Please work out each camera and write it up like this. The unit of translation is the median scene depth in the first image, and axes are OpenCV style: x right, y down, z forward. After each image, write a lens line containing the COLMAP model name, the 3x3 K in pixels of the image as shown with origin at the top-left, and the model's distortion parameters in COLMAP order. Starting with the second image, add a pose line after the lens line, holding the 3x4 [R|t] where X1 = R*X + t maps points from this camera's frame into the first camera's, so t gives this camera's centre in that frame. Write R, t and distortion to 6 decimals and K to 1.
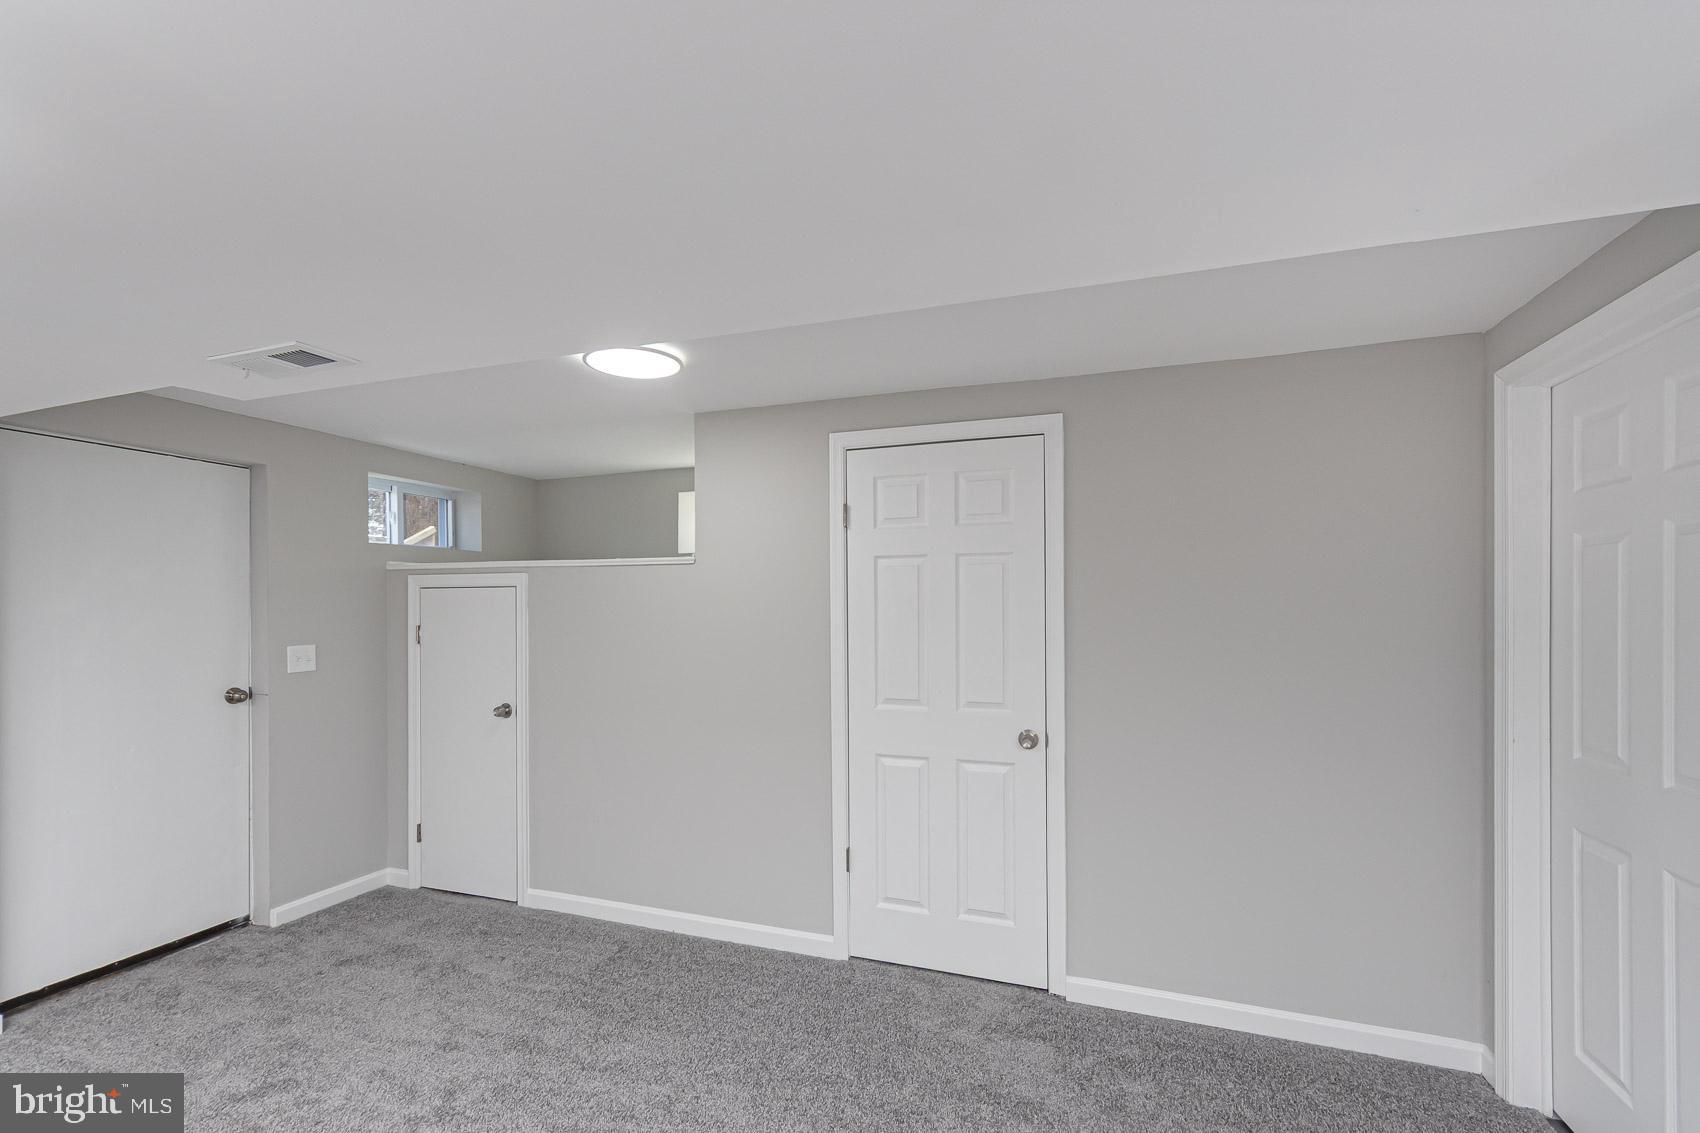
lens RADIAL K [[726.4, 0, 839.0], [0, 726.4, 601.3], [0, 0, 1]] dist [0.000680, 0.001922]
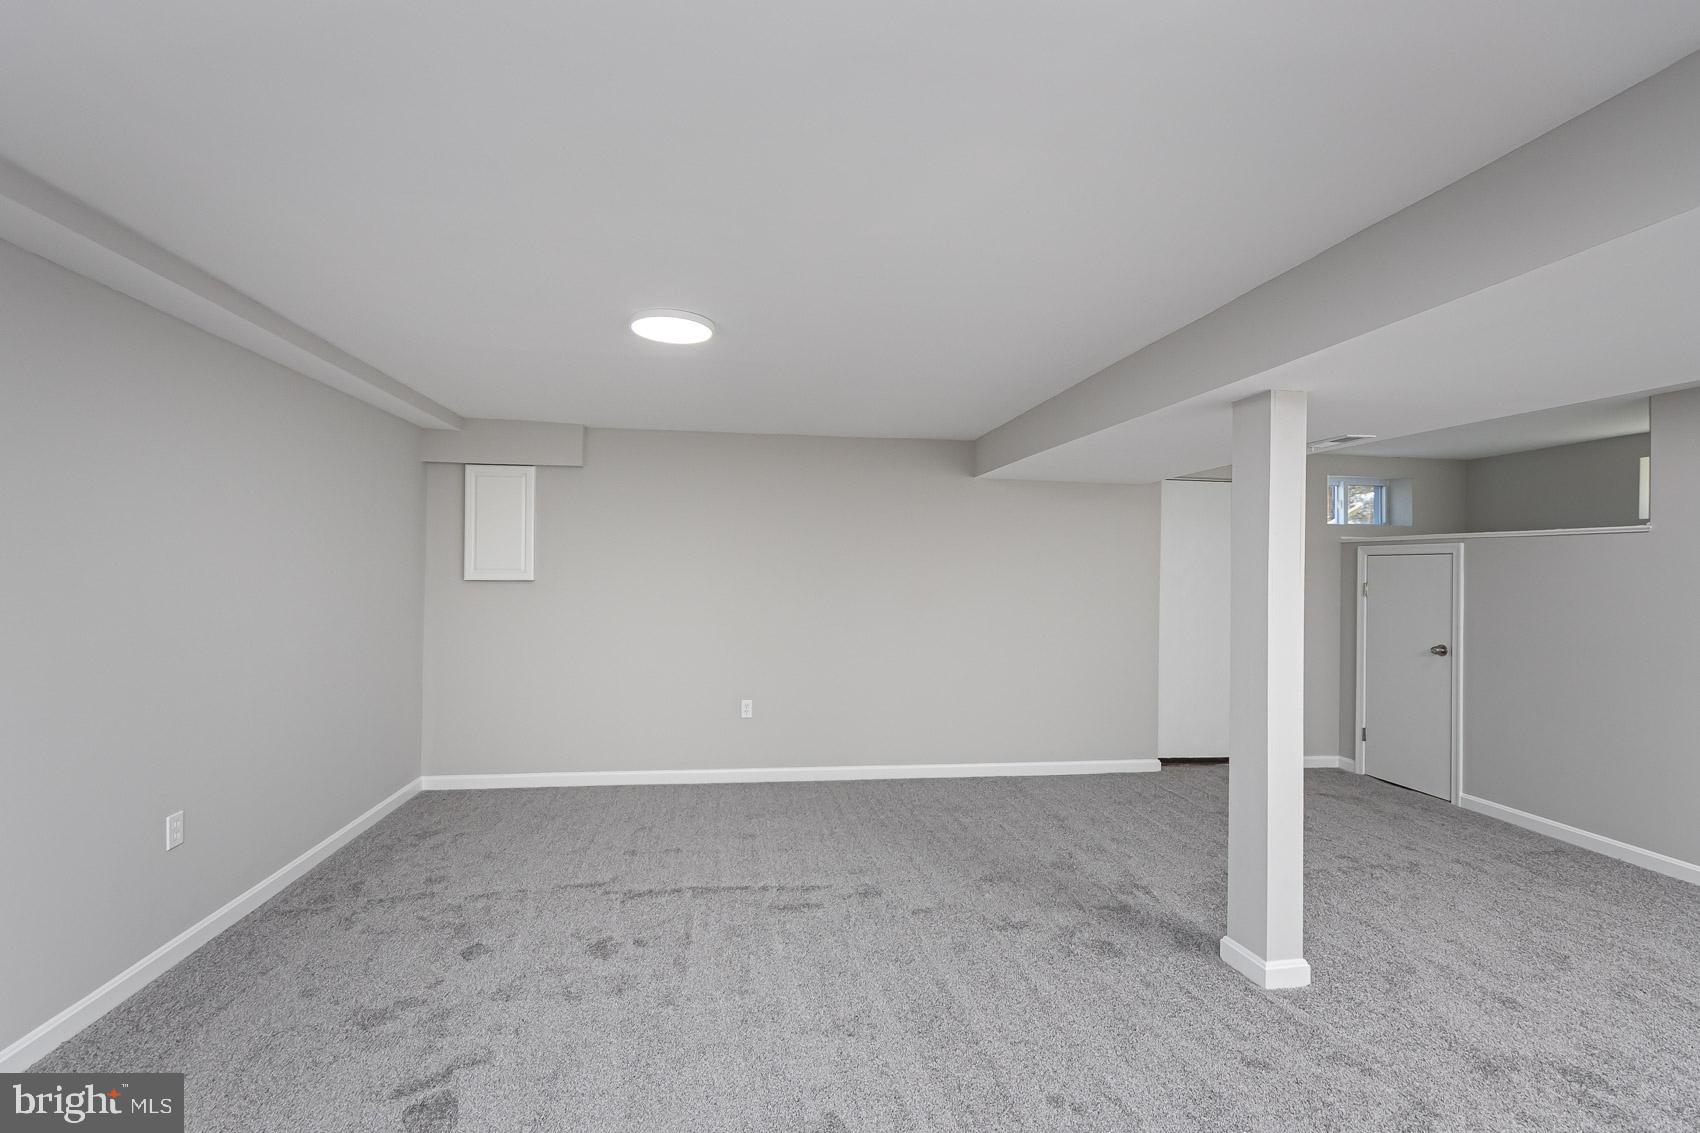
lens RADIAL K [[726.4, 0, 857.2], [0, 726.4, 565.7], [0, 0, 1]] dist [0.000680, 0.001922]
pose [[0.480395, 0.006787, -0.877026, 0.169983], [-0.015022, 0.999887, -0.000491, 0.015992], [0.876923, 0.013410, 0.480443, -0.519661]]
